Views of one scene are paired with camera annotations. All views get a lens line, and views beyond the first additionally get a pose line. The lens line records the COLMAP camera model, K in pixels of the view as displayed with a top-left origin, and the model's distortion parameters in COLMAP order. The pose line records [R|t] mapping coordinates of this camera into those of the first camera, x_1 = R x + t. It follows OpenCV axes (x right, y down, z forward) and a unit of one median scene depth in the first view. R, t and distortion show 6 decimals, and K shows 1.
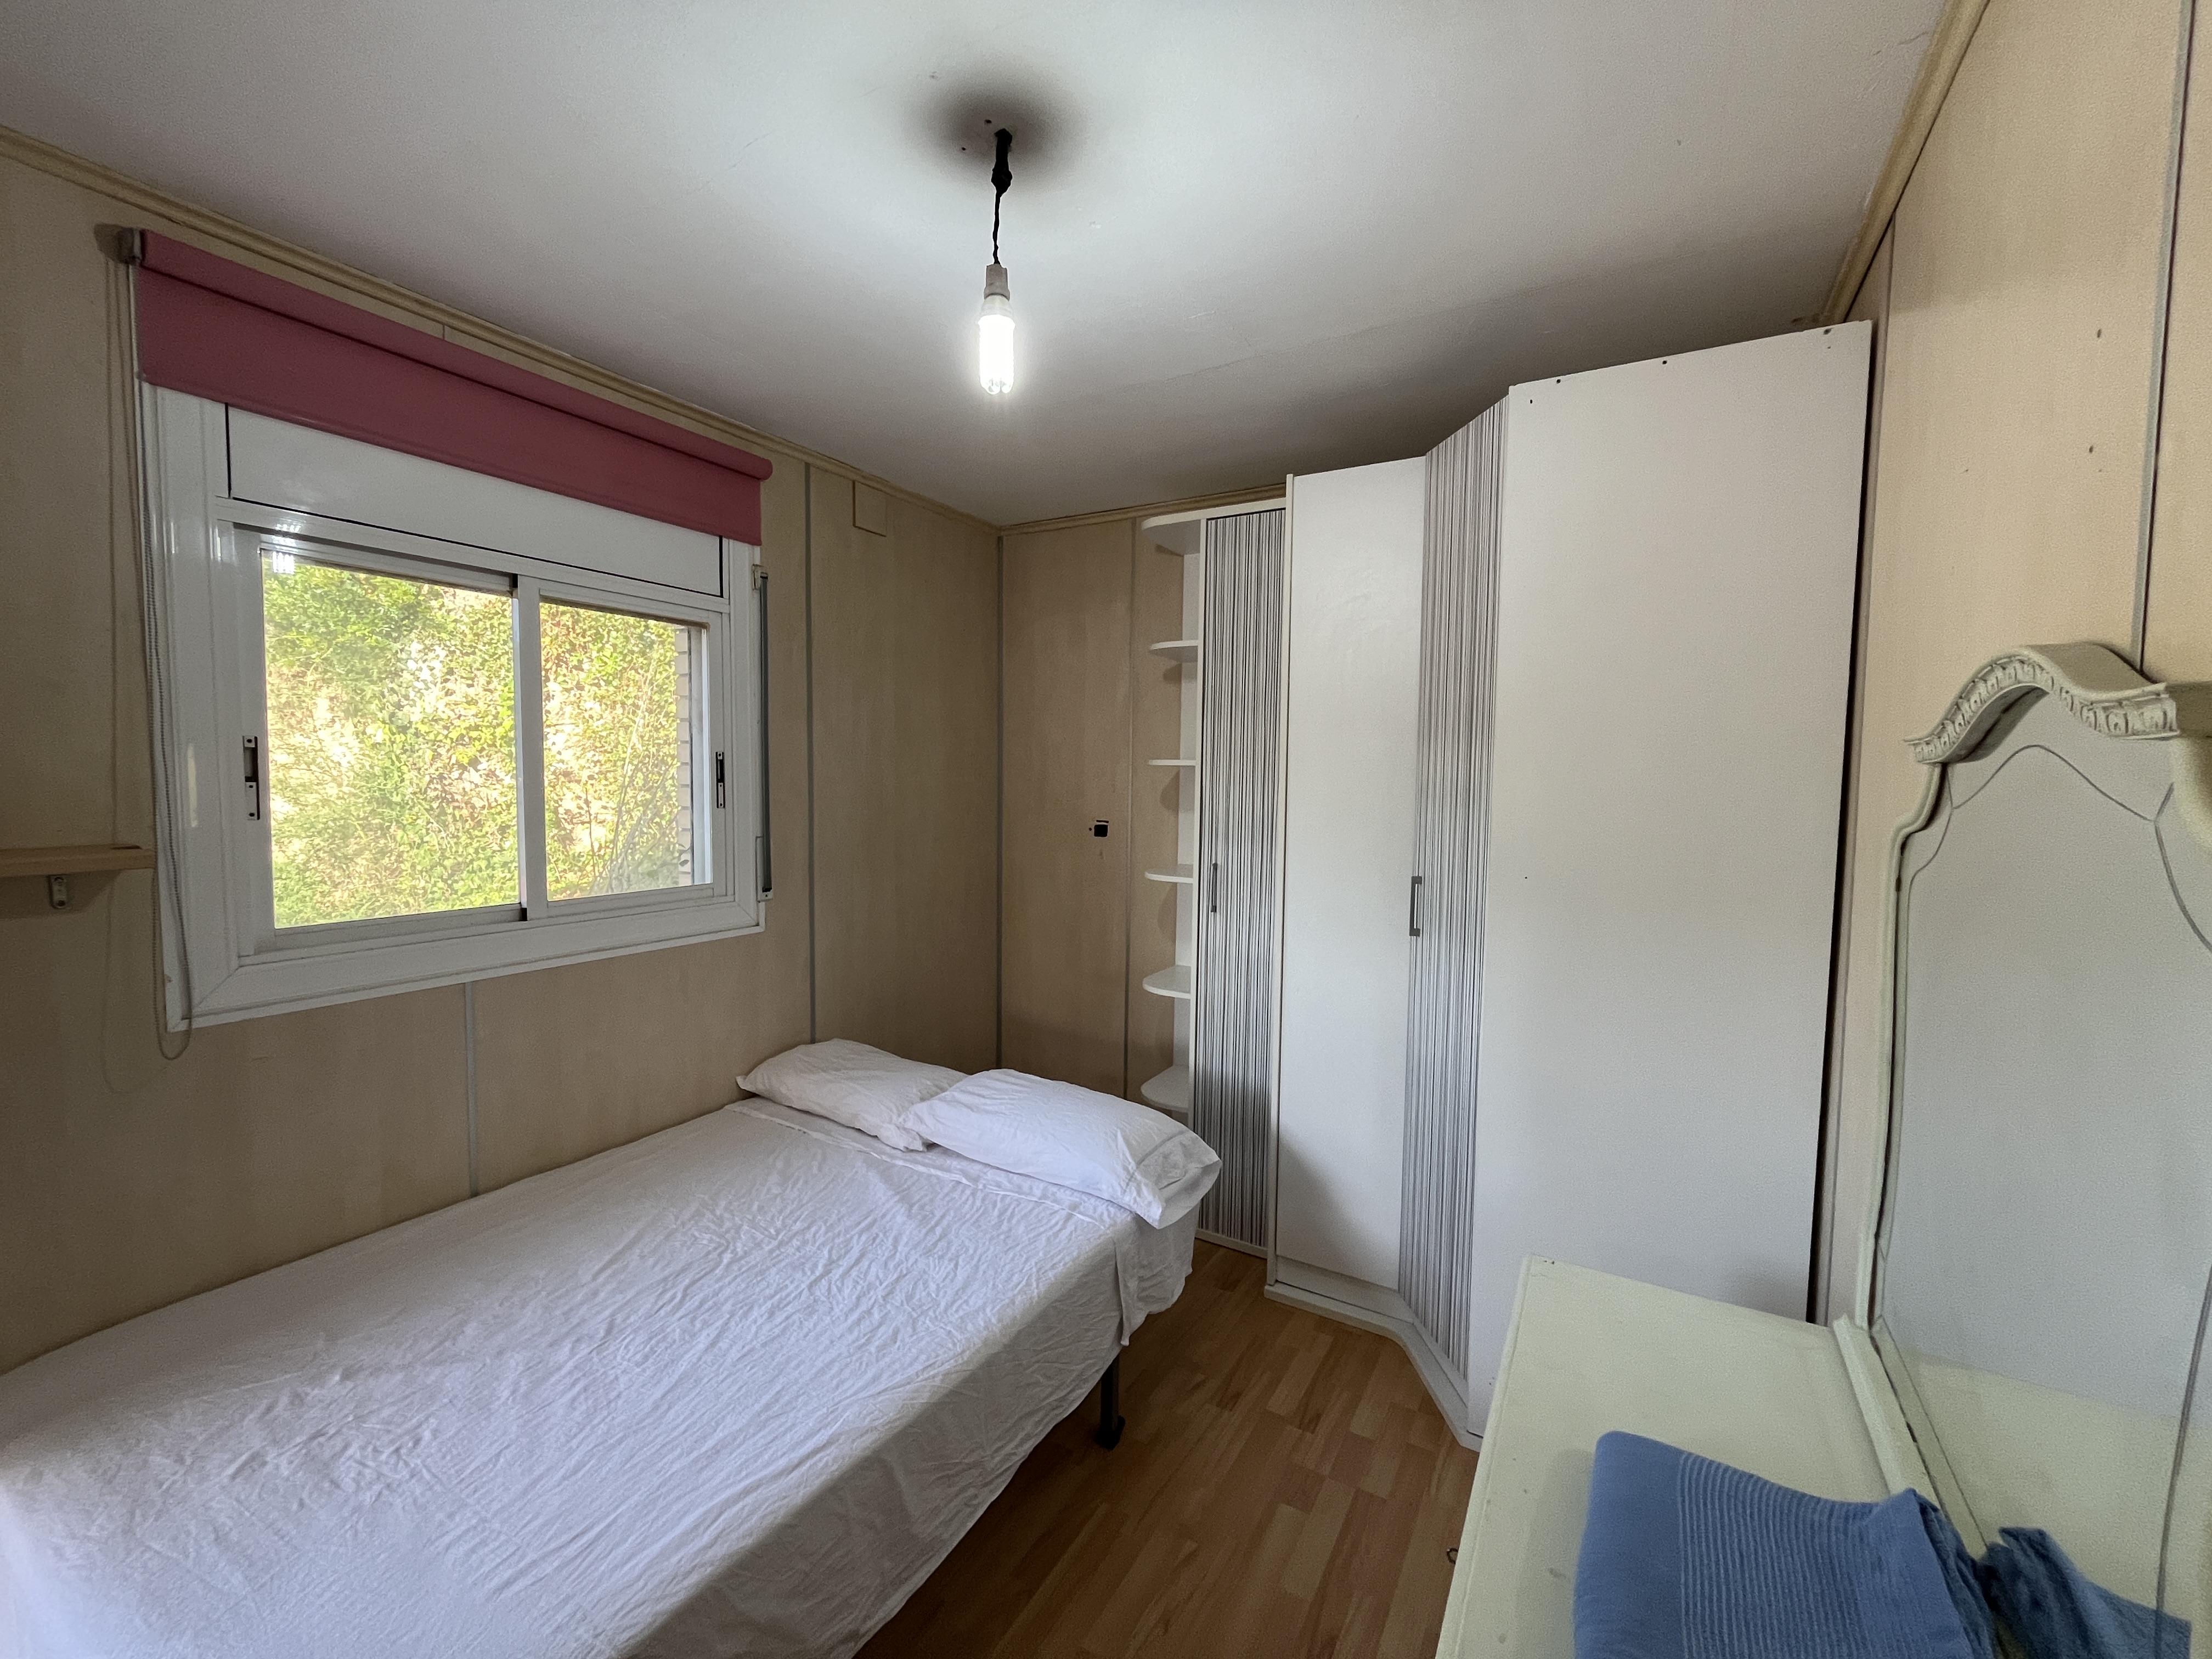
lens RADIAL K [[897.3, 0, 1112.1], [0, 897.3, 825.3], [0, 0, 1]] dist [-0.001030, -0.000249]
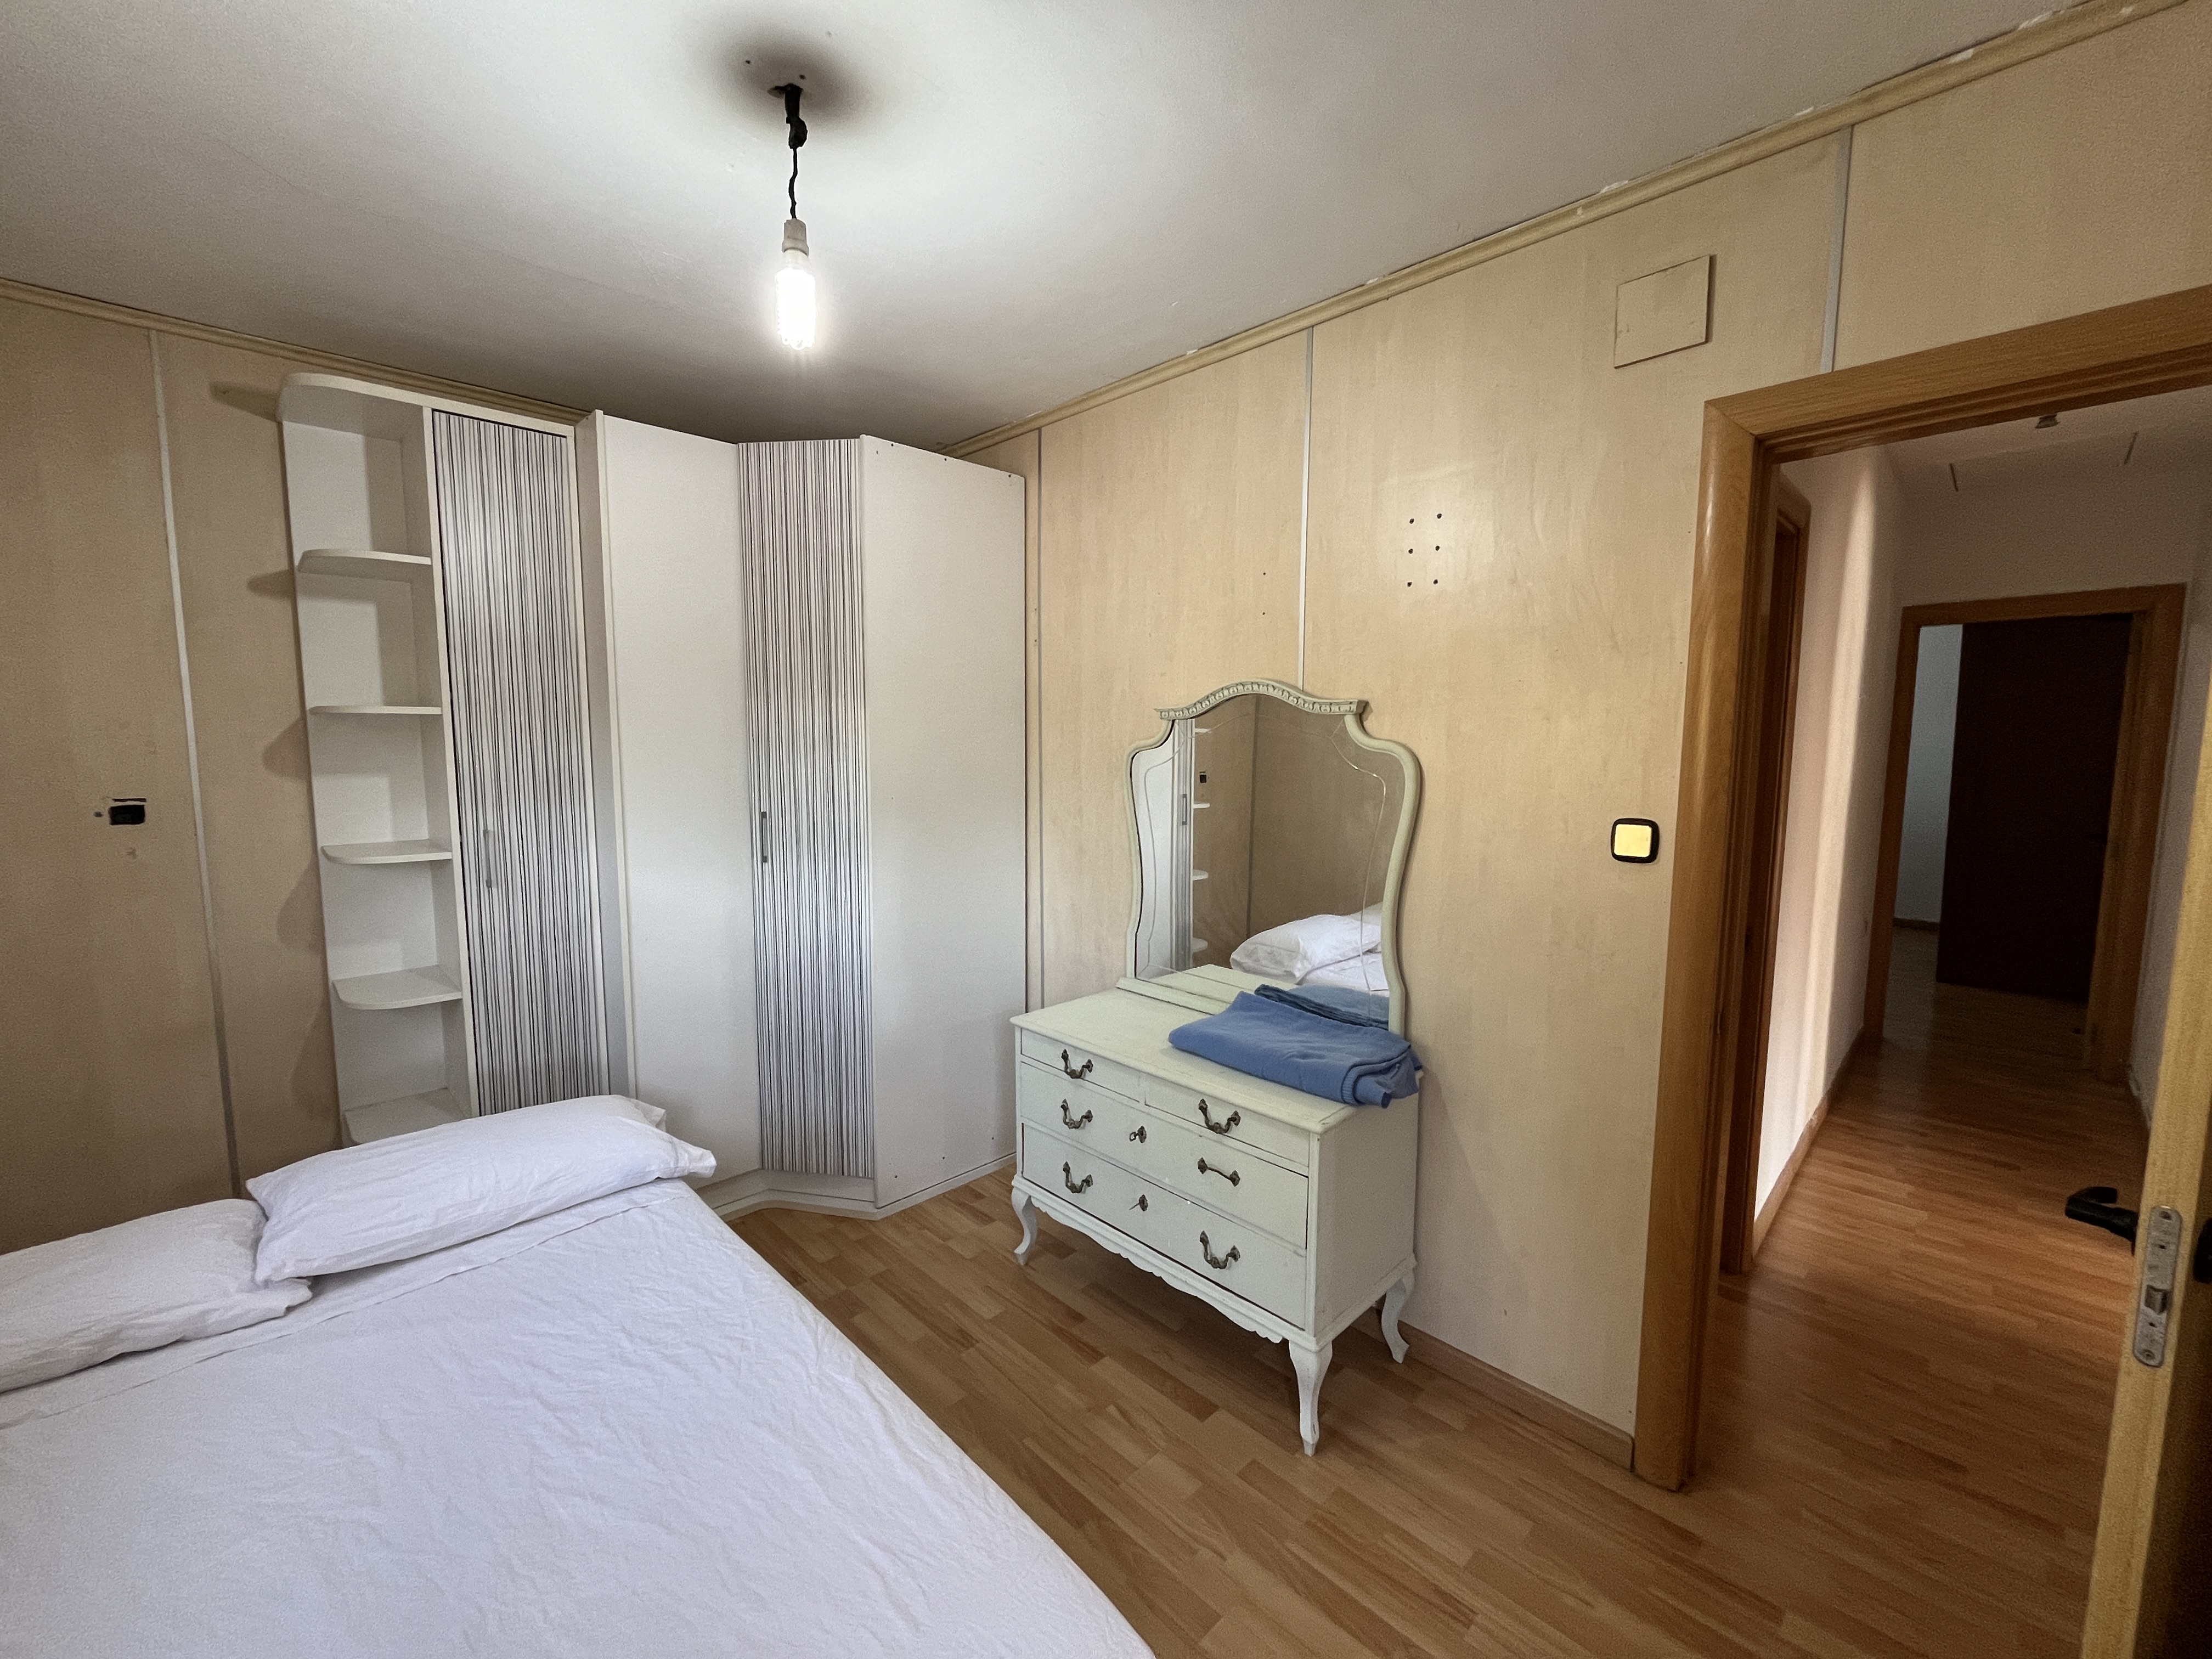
lens RADIAL K [[897.3, 0, 1095.4], [0, 897.3, 830.1], [0, 0, 1]] dist [-0.001030, -0.000249]
pose [[0.265156, -0.111279, 0.957763, -0.783811], [0.054681, 0.993455, 0.100287, -0.016686], [-0.962654, 0.025779, 0.269505, 0.308988]]
